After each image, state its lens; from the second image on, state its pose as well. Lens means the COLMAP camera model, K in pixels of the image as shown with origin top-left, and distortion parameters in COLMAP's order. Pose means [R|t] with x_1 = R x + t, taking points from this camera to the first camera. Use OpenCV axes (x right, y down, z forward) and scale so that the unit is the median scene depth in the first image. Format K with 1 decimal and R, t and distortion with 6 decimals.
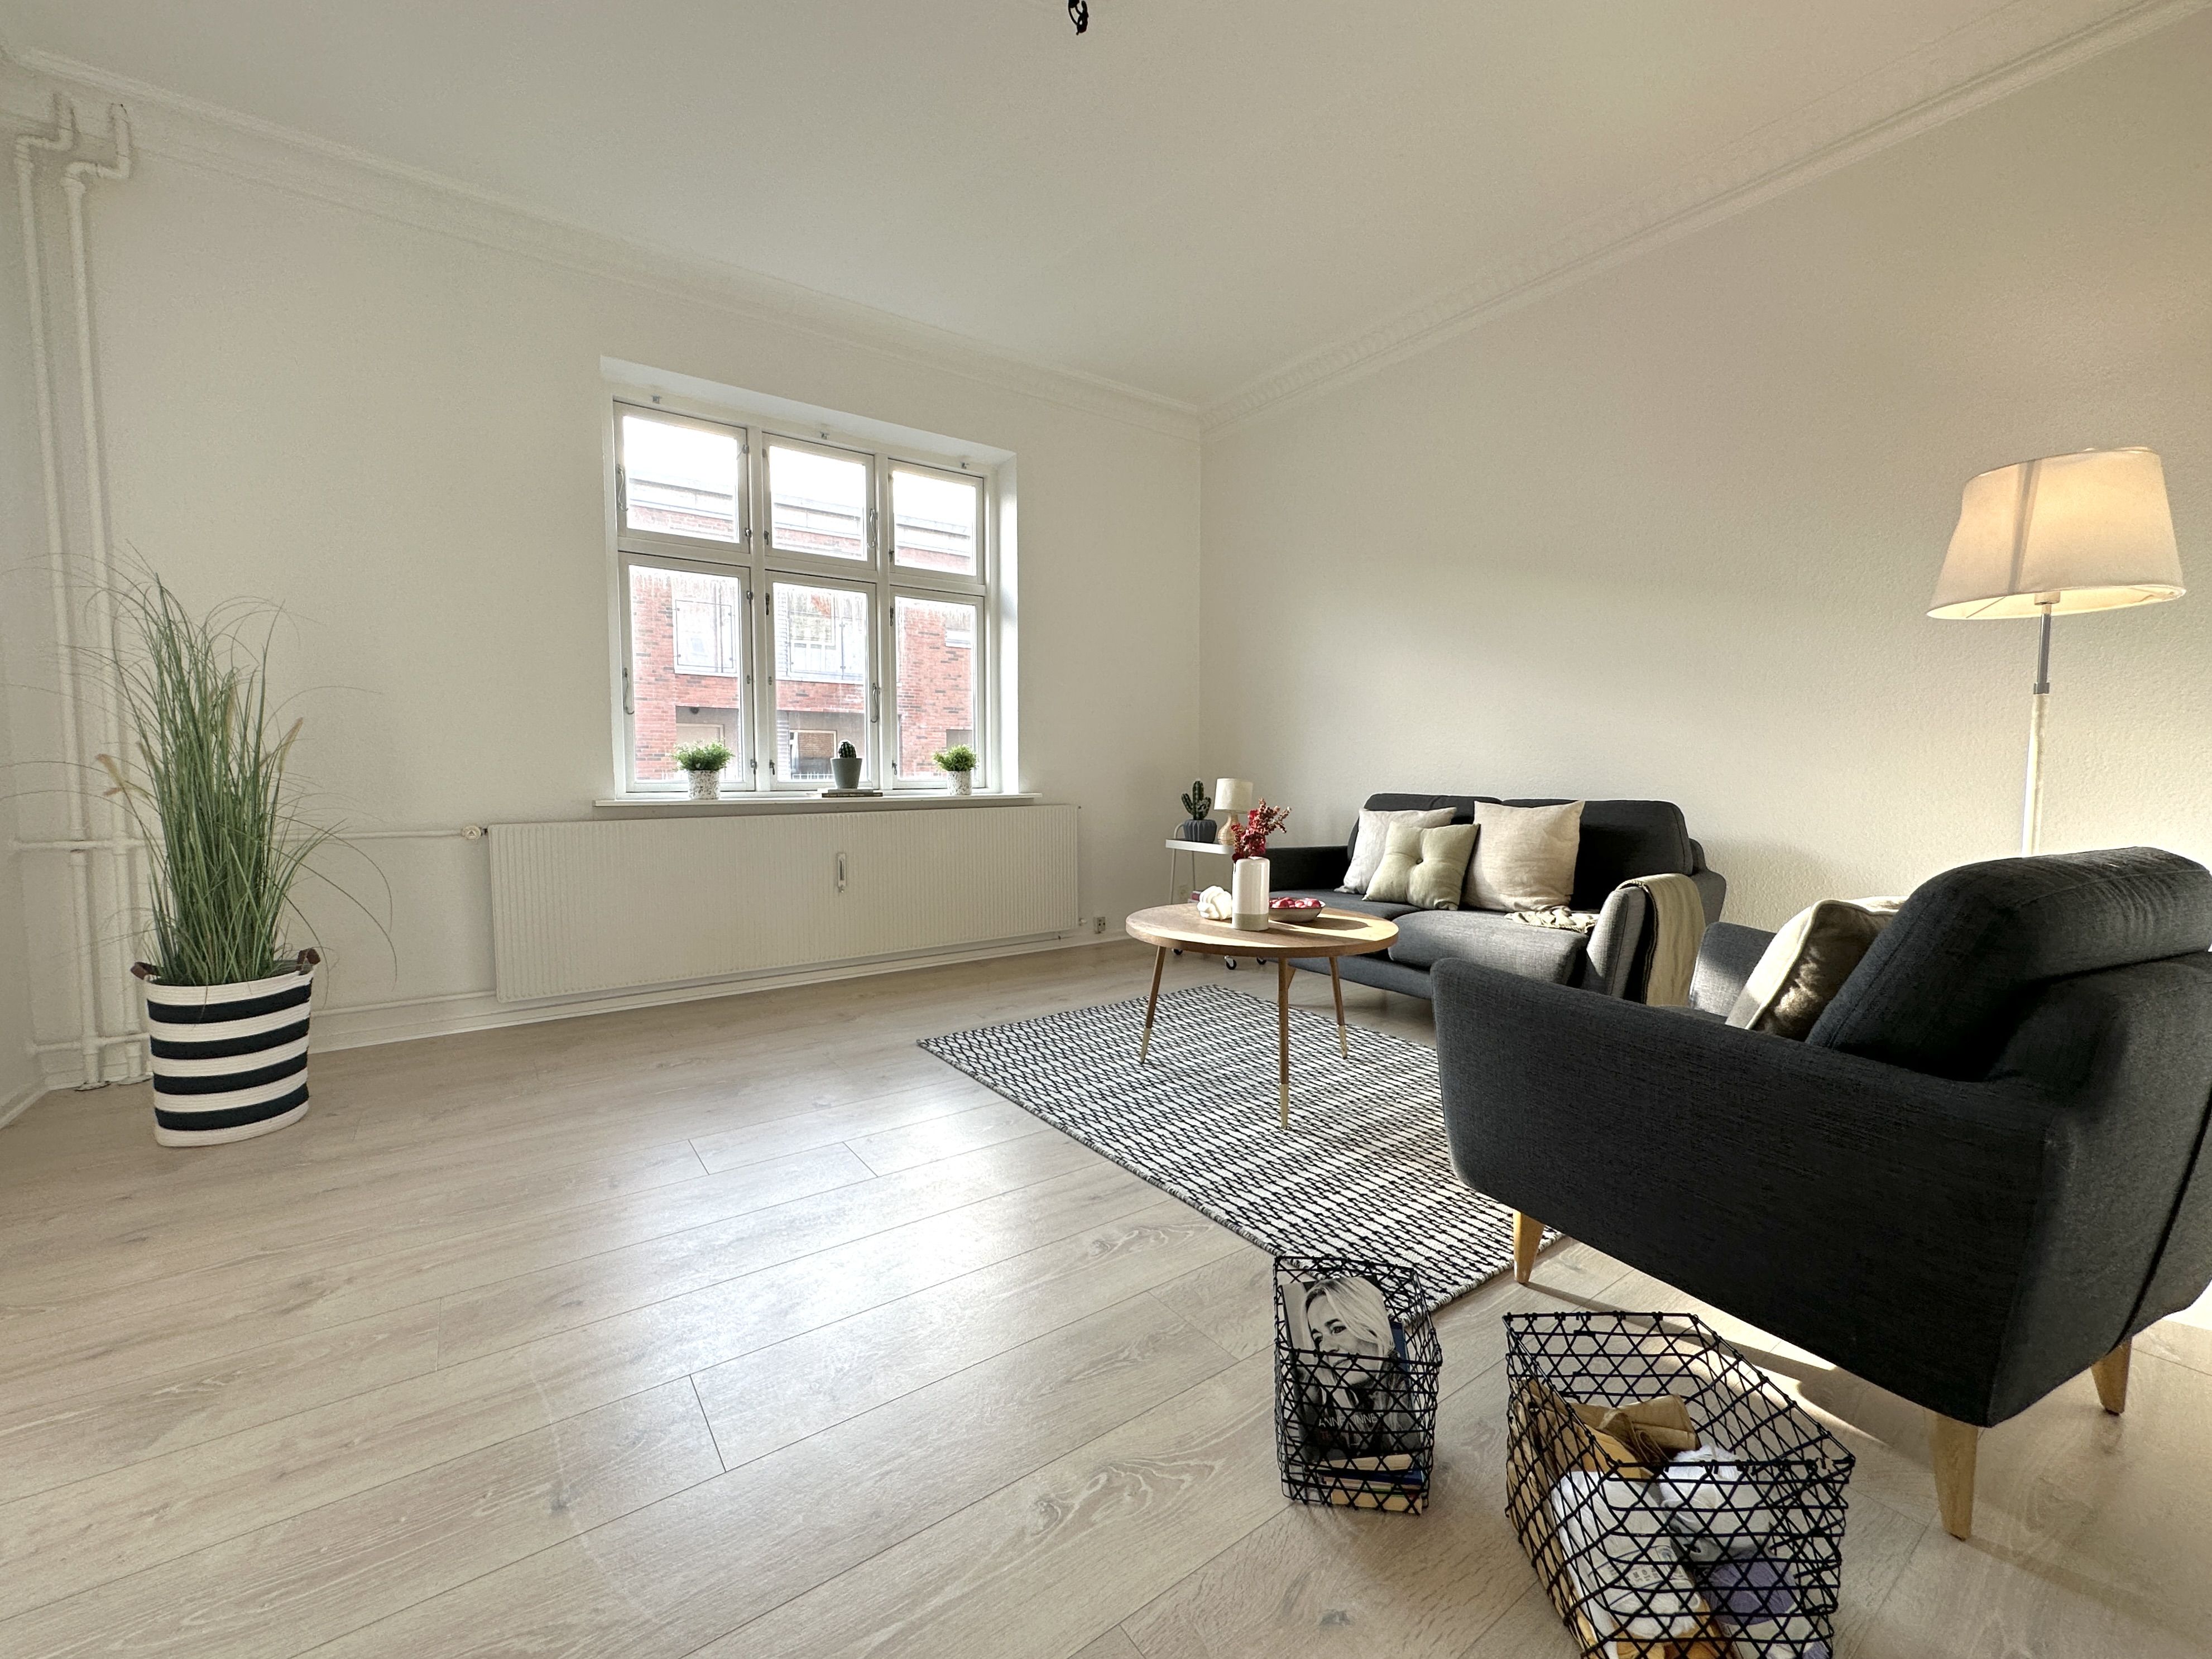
lens RADIAL K [[891.6, 0, 1106.0], [0, 891.6, 829.5], [0, 0, 1]] dist [0.000435, 0.000233]
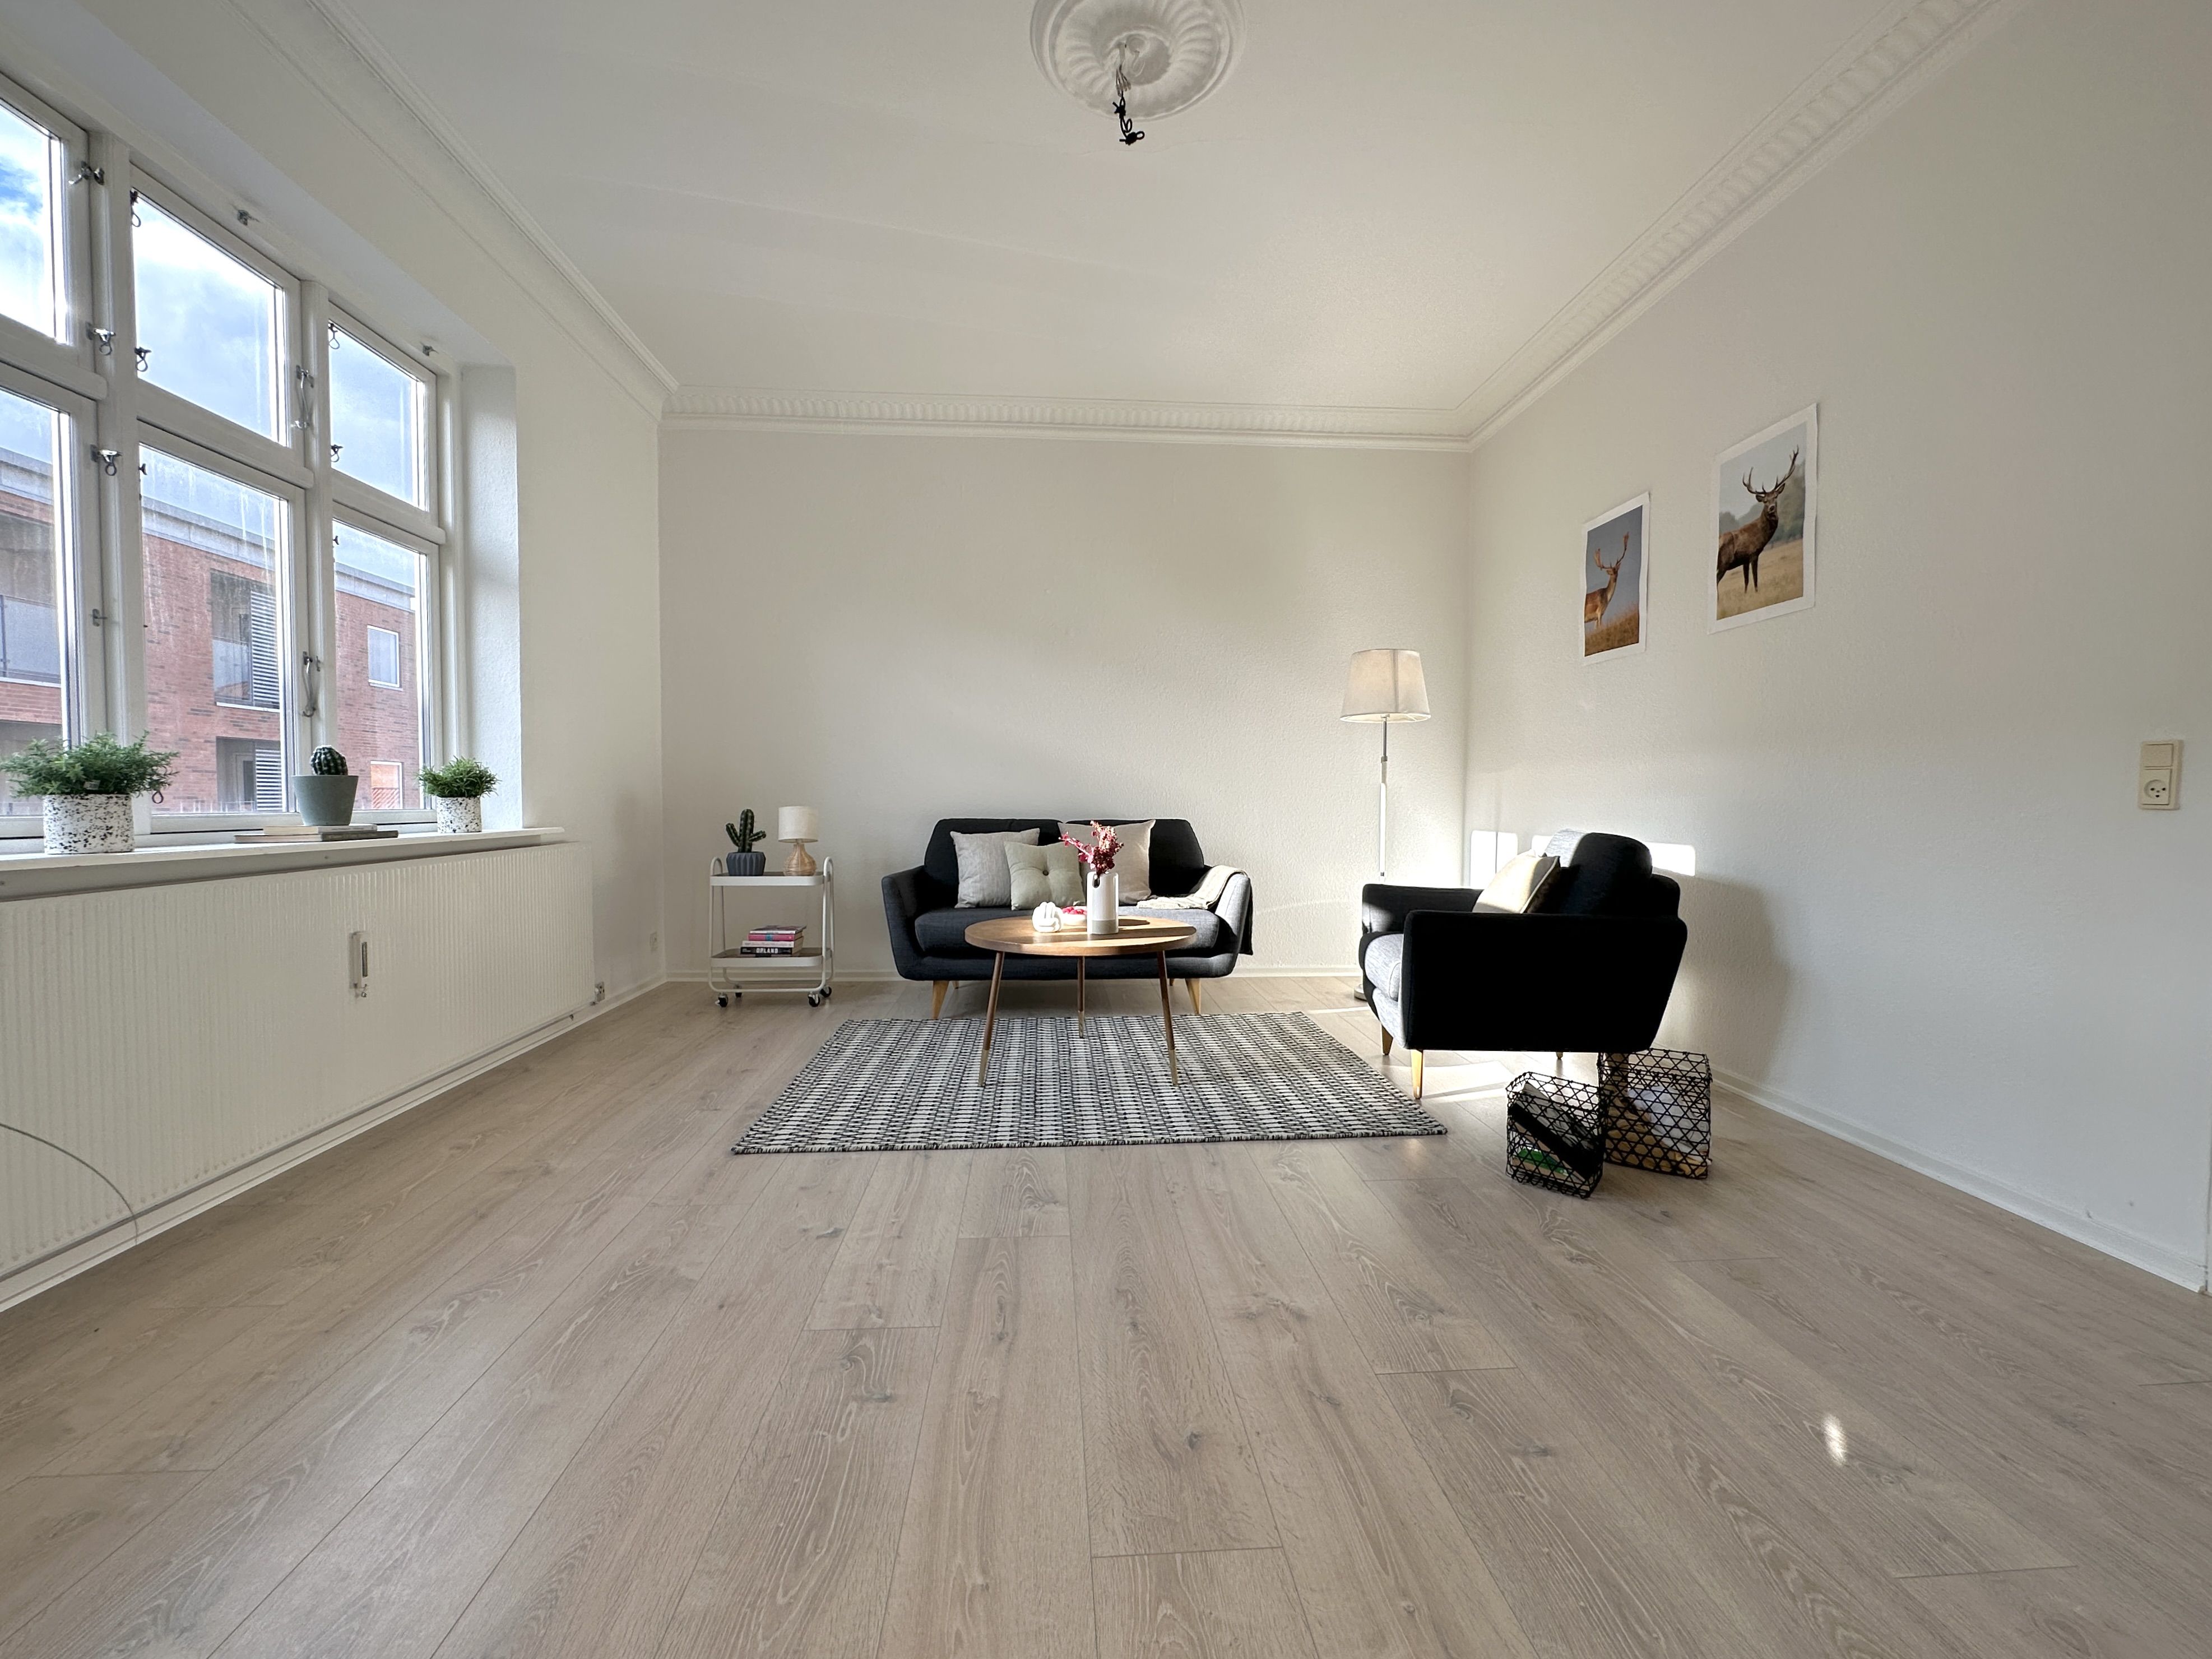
lens RADIAL K [[891.6, 0, 1106.0], [0, 891.6, 829.5], [0, 0, 1]] dist [0.000435, 0.000233]
pose [[0.526957, -0.028048, 0.849429, -0.711053], [0.055579, 0.998453, -0.001511, -0.018582], [-0.848073, 0.048007, 0.527701, 0.325620]]
